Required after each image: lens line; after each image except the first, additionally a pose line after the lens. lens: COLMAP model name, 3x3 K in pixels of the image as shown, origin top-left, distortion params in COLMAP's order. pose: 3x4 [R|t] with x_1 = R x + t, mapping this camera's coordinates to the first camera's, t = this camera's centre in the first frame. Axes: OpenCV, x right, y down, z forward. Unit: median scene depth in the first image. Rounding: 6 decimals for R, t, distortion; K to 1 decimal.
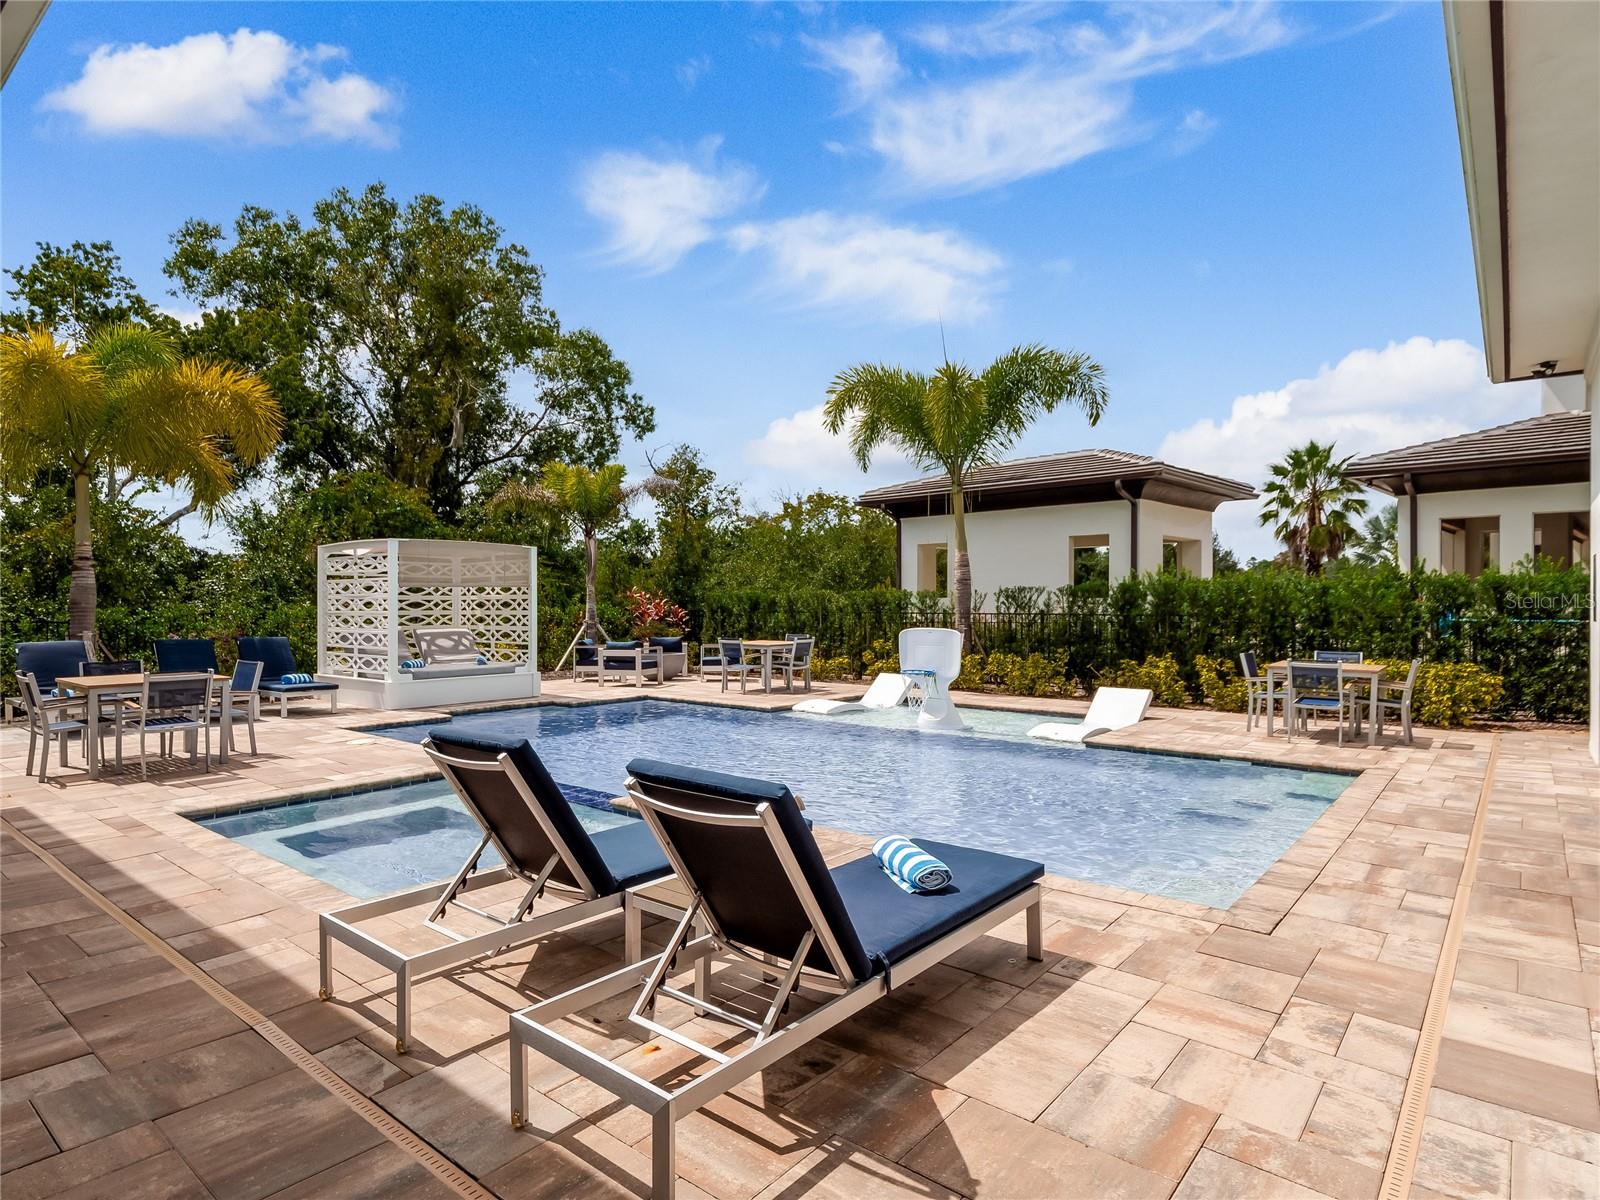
lens RADIAL K [[891.5, 0, 808.6], [0, 891.5, 601.6], [0, 0, 1]] dist [-0.006690, -0.003382]
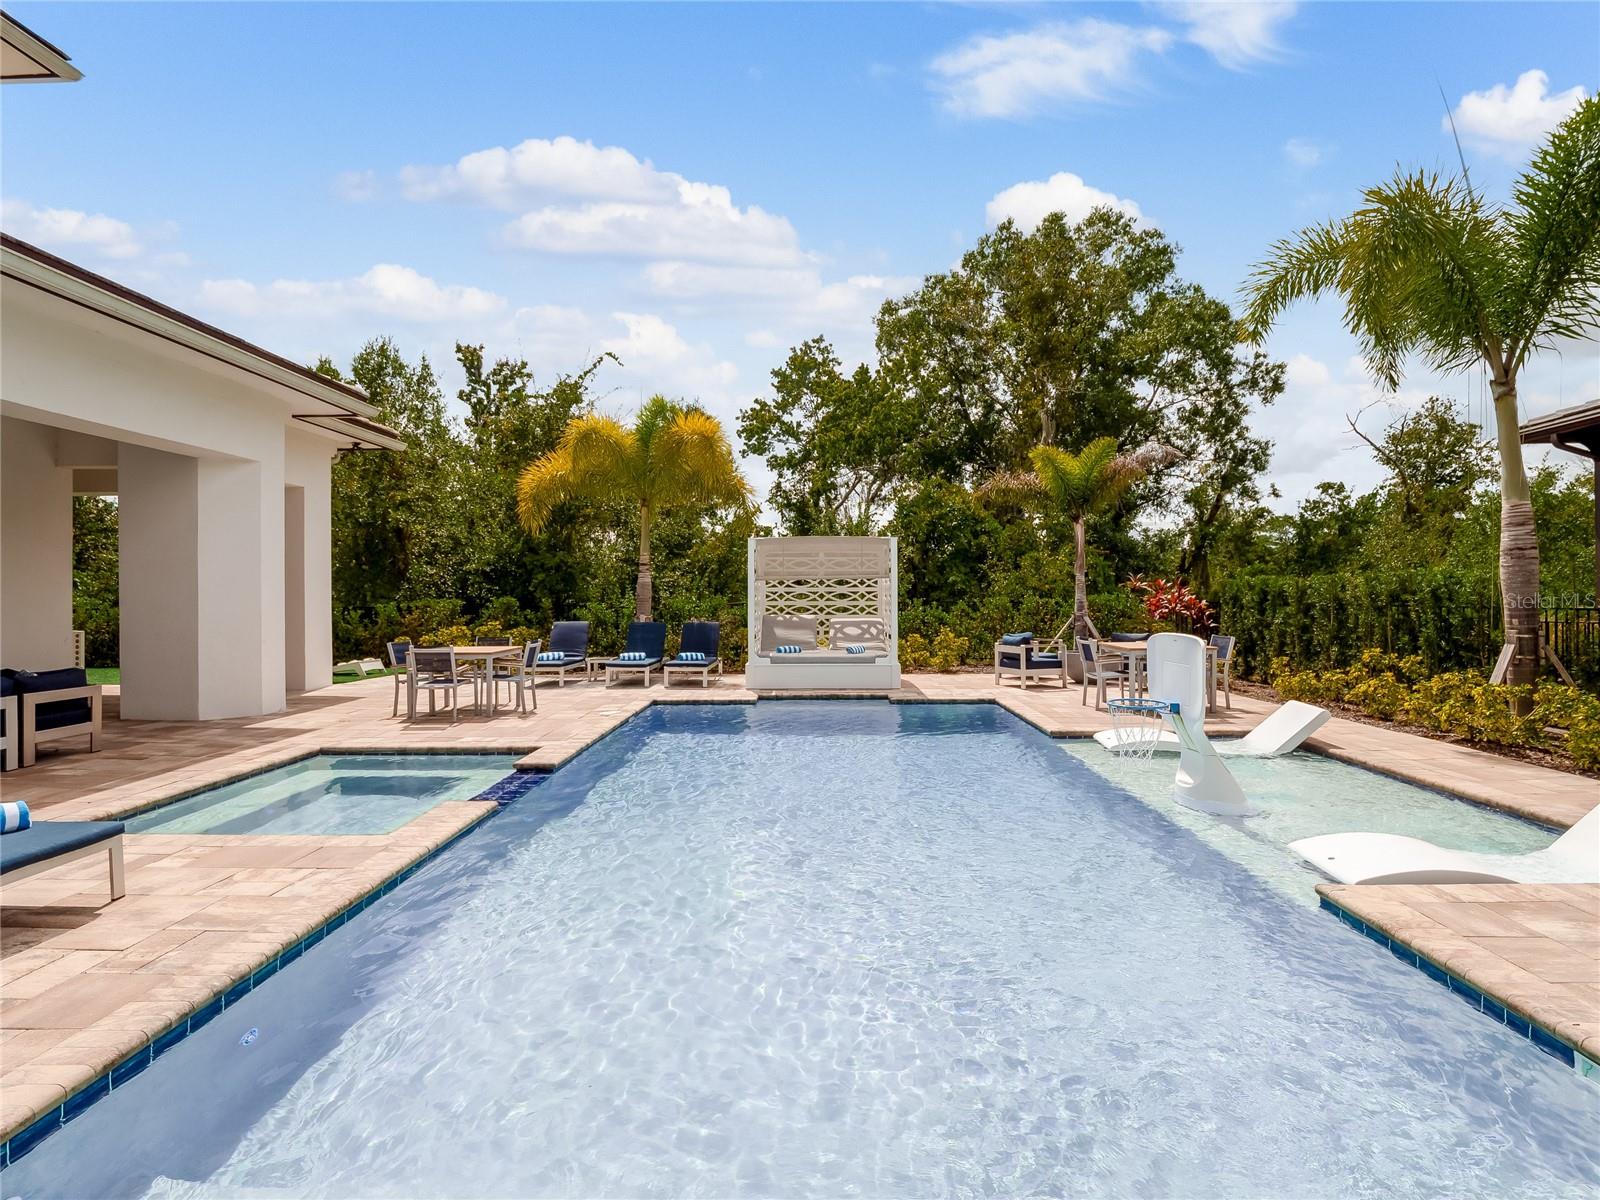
lens RADIAL K [[784.7, 0, 797.5], [0, 784.7, 608.2], [0, 0, 1]] dist [-0.004331, -0.000876]
pose [[0.613120, 0.010764, -0.789917, 0.287221], [0.007020, 0.999793, 0.019073, -0.000011], [0.789959, -0.017239, 0.612917, 0.349265]]
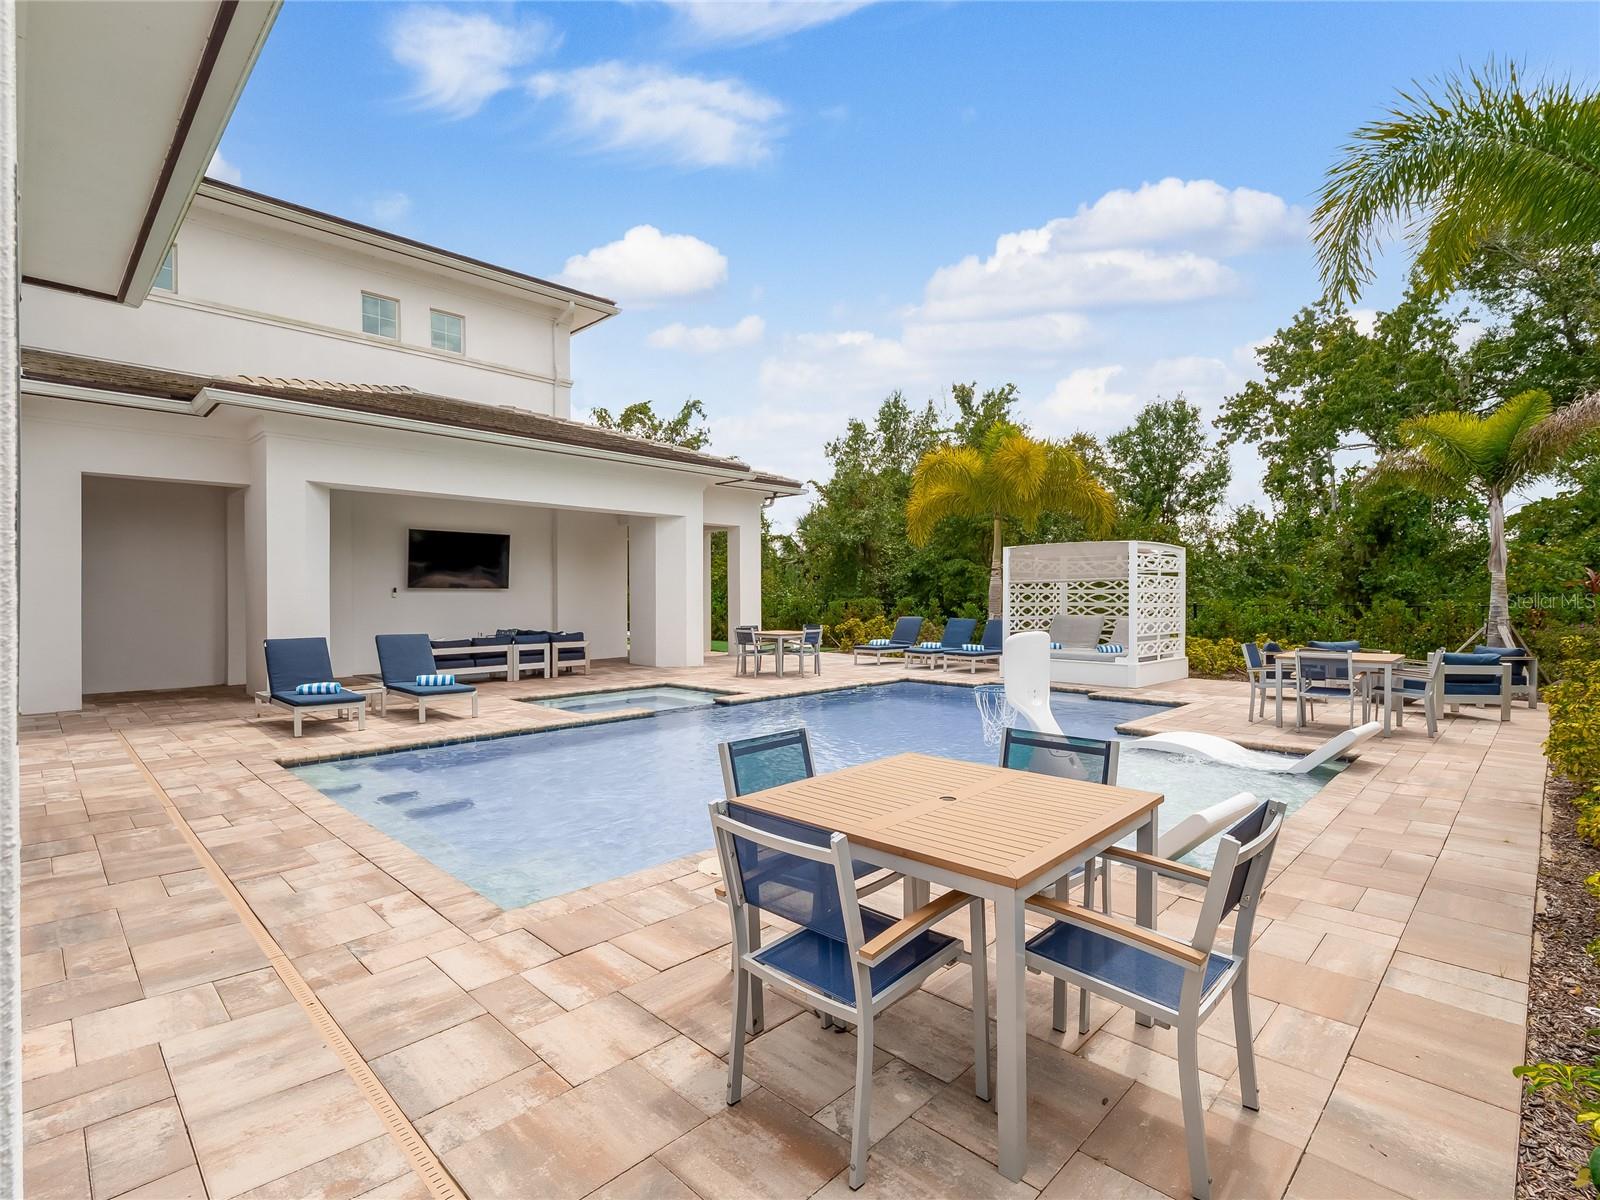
lens RADIAL K [[784.7, 0, 814.1], [0, 784.7, 597.1], [0, 0, 1]] dist [-0.004331, -0.000876]
pose [[-0.092524, 0.002465, -0.995707, 0.573077], [0.005137, 0.999985, 0.001998, -0.000827], [0.995697, -0.004930, -0.092535, 0.669686]]
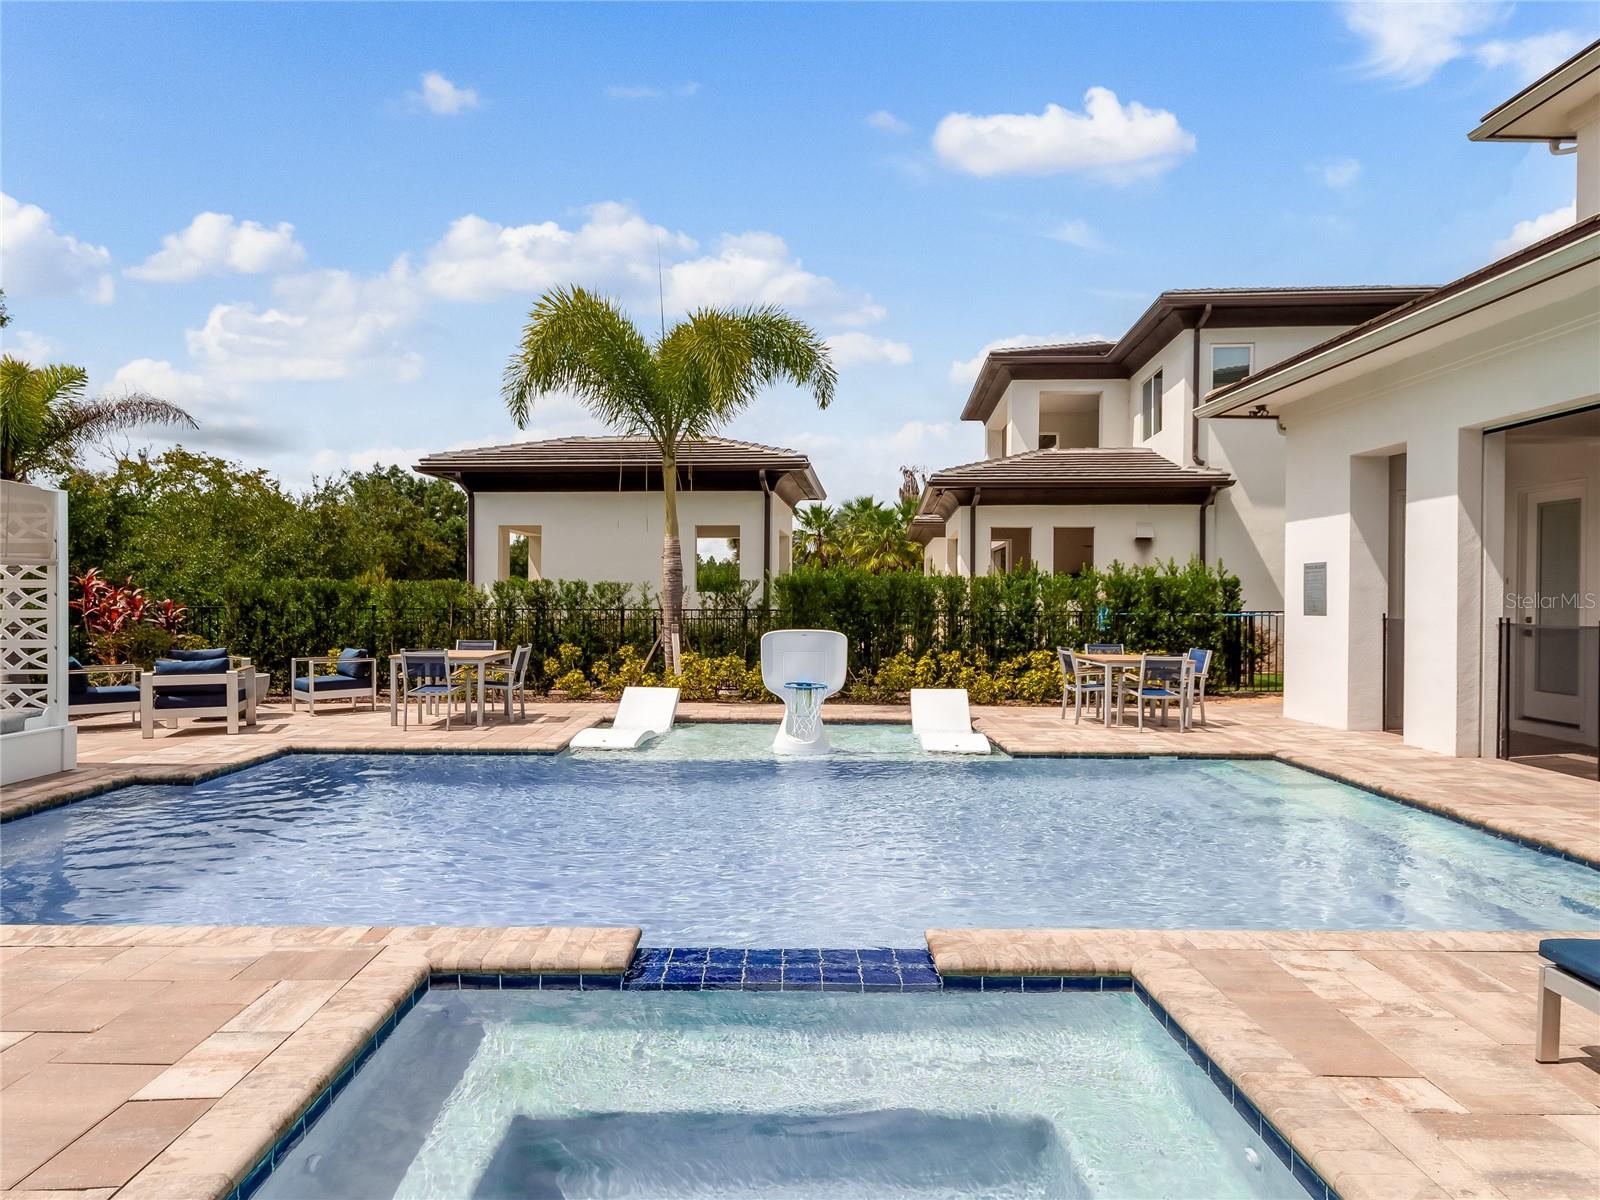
lens RADIAL K [[891.5, 0, 792.1], [0, 891.5, 601.8], [0, 0, 1]] dist [-0.006690, -0.003382]
pose [[0.767156, 0.001033, 0.641459, -0.285798], [-0.006112, 0.999965, 0.005699, 0.000116], [-0.641431, -0.008293, 0.767136, 0.289067]]
